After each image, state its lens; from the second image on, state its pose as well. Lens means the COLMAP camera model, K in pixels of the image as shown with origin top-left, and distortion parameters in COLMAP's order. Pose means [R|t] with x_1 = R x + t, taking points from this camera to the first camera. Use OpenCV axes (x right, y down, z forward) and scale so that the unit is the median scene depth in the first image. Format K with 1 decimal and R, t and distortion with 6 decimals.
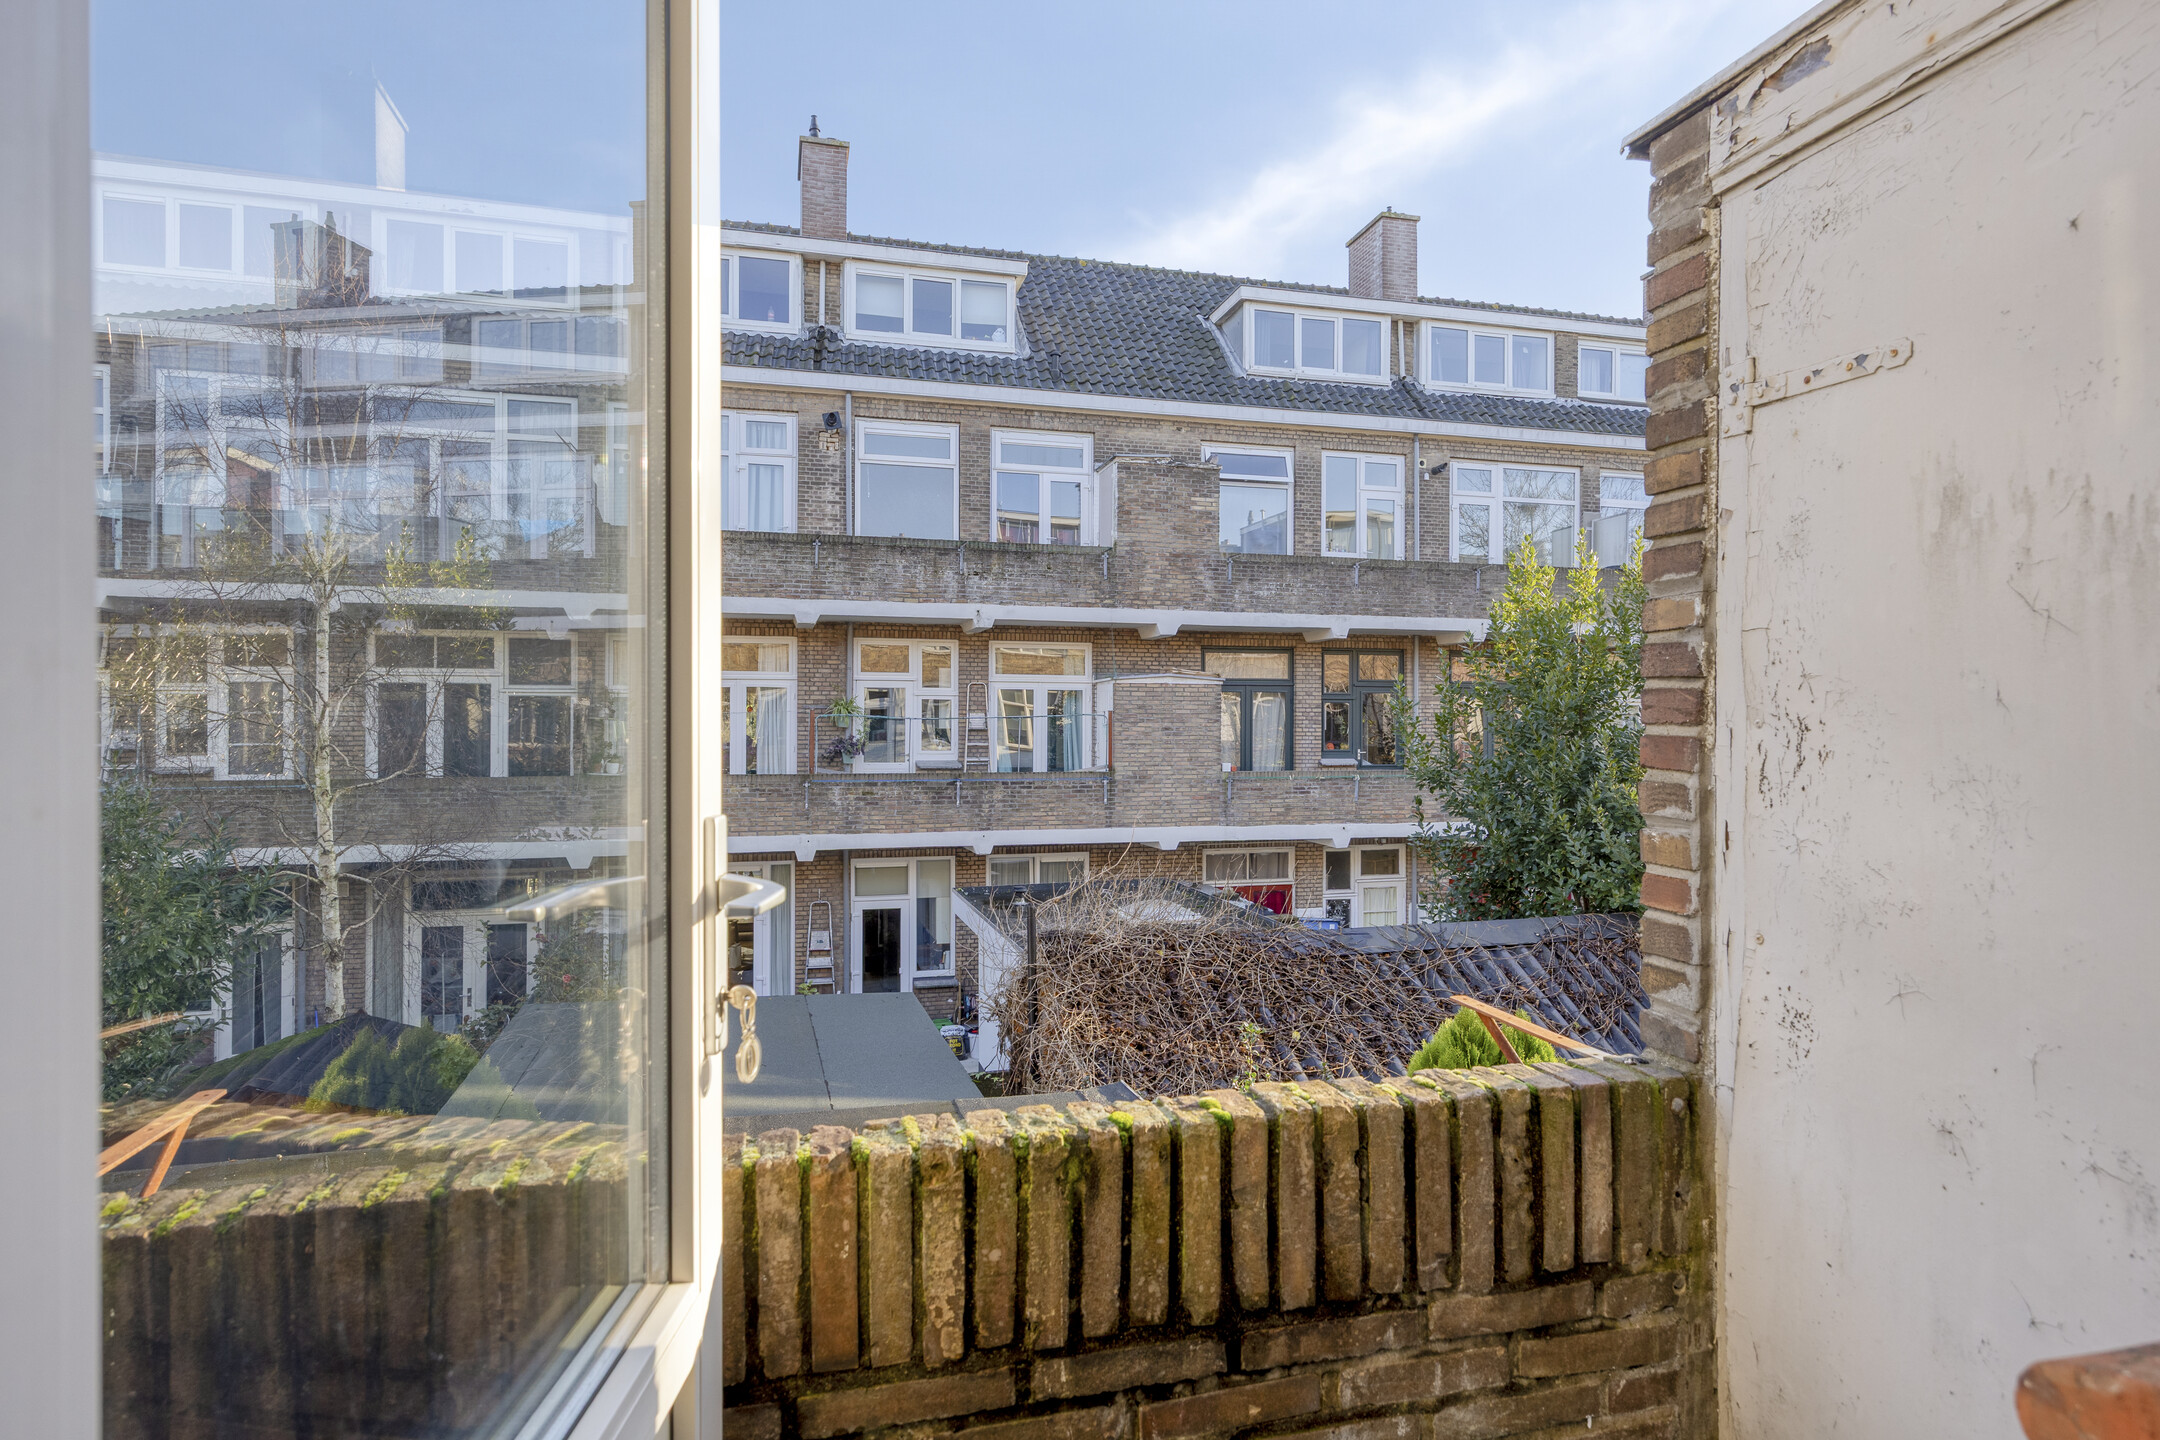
lens RADIAL K [[1174.3, 0, 1094.8], [0, 1174.3, 722.7], [0, 0, 1]] dist [-0.003598, -0.002548]
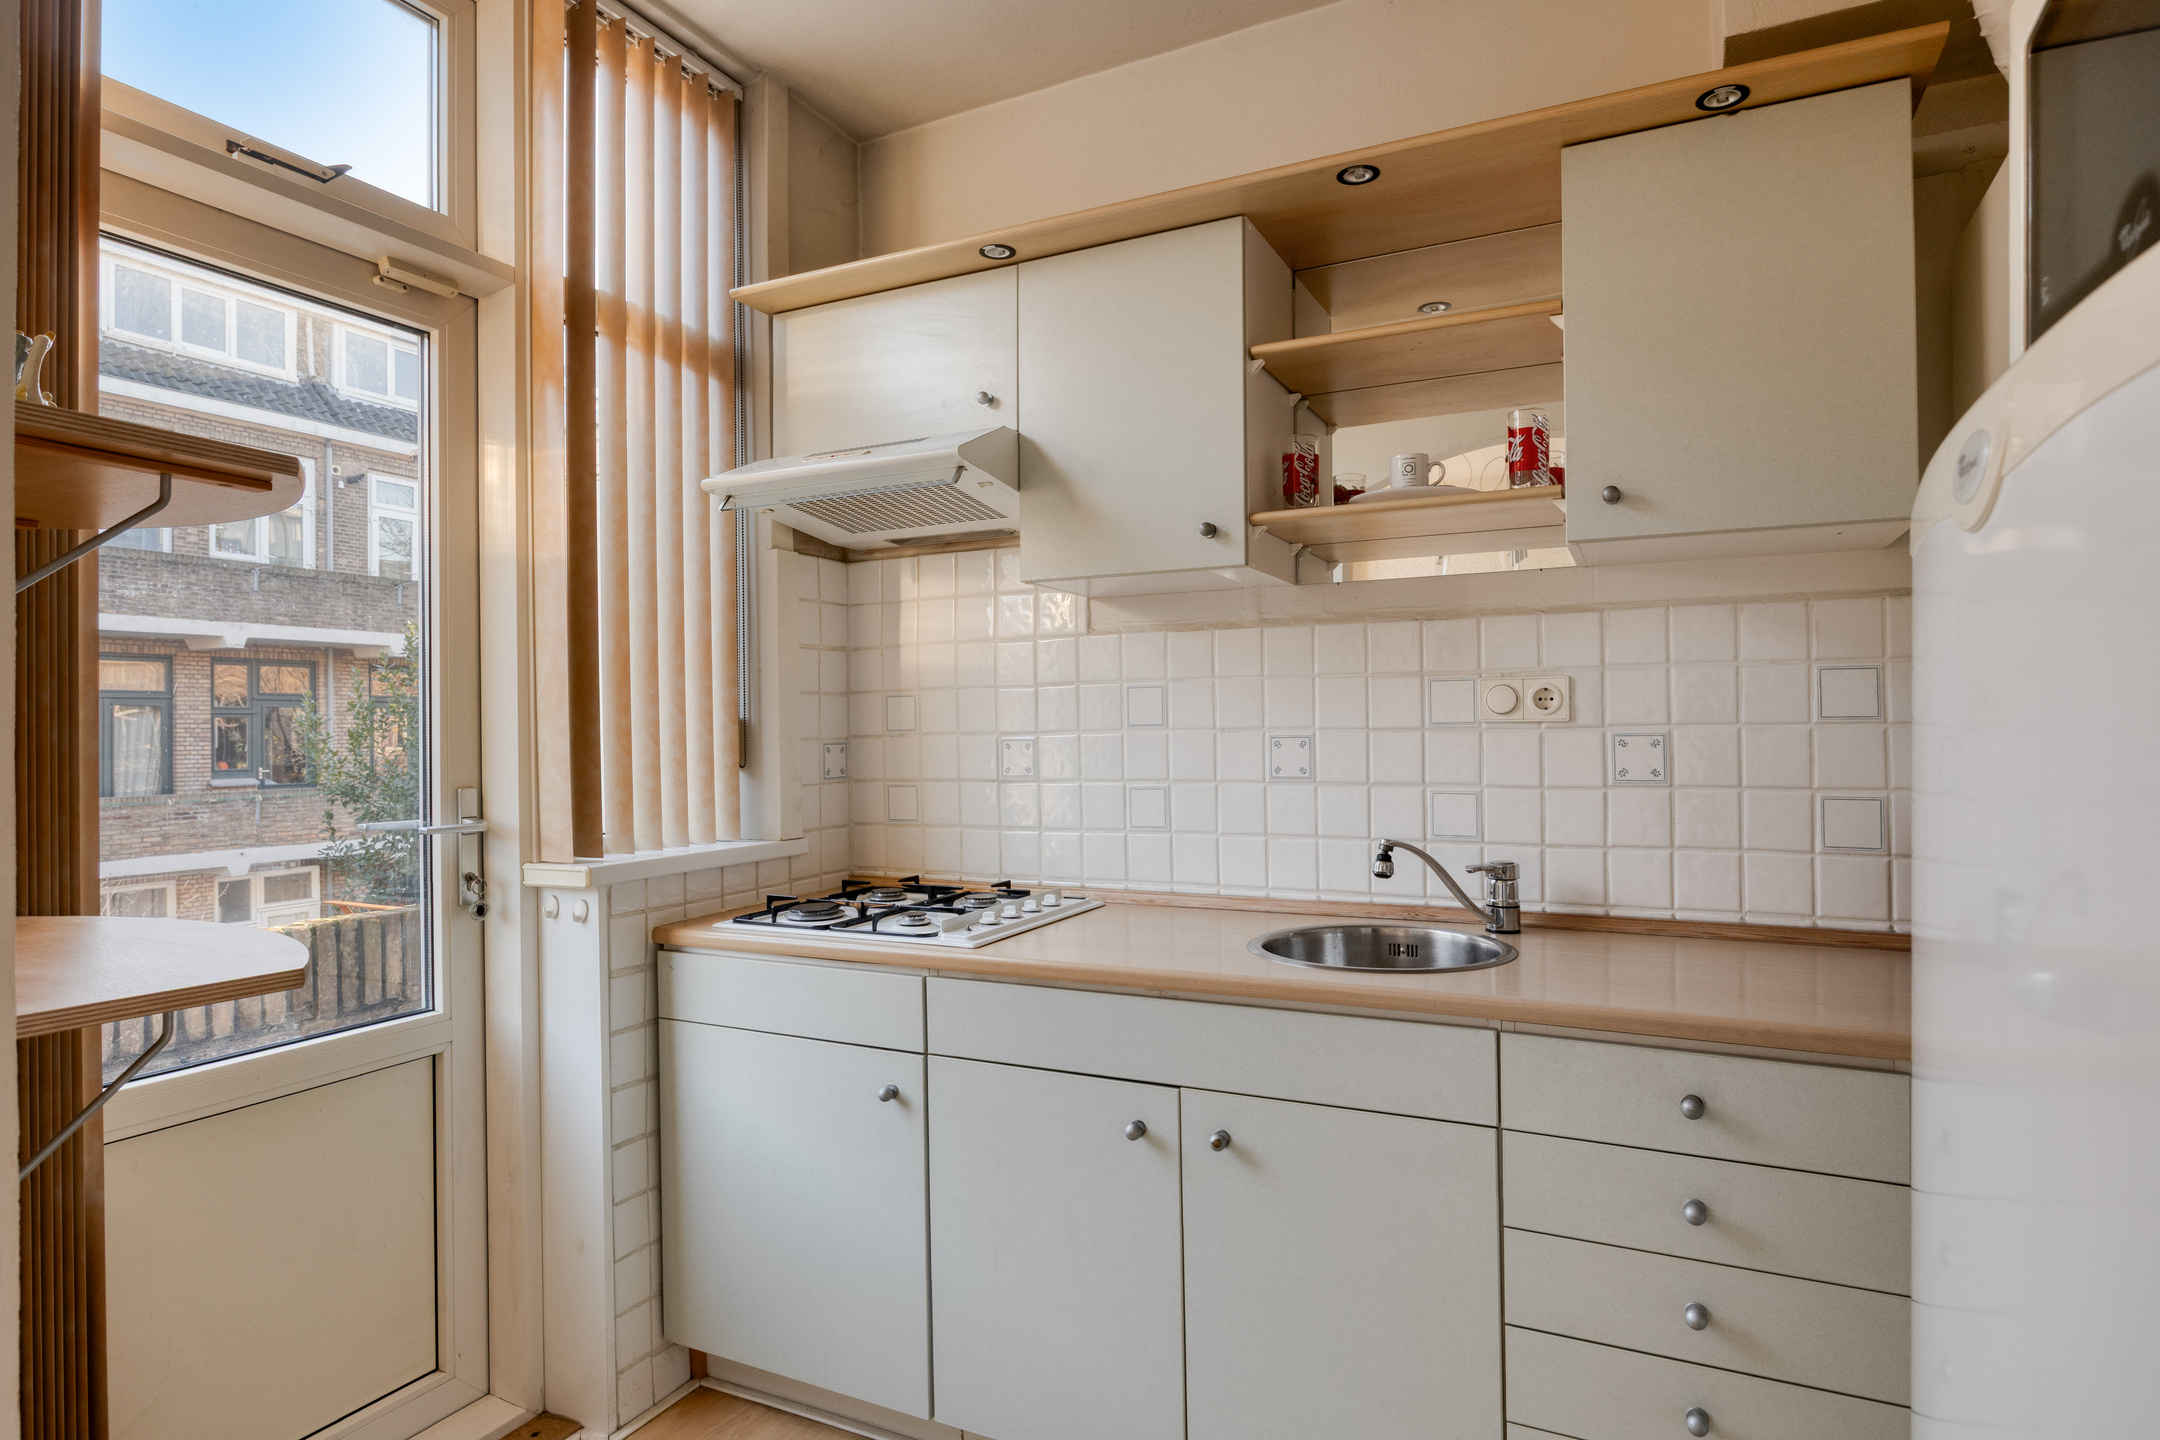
lens RADIAL K [[1174.3, 0, 1086.8], [0, 1174.3, 723.0], [0, 0, 1]] dist [-0.003598, -0.002548]
pose [[0.670863, -0.004886, 0.741565, -0.026347], [0.012238, 0.999915, -0.004483, -0.000763], [-0.741480, 0.012083, 0.670866, -0.119253]]
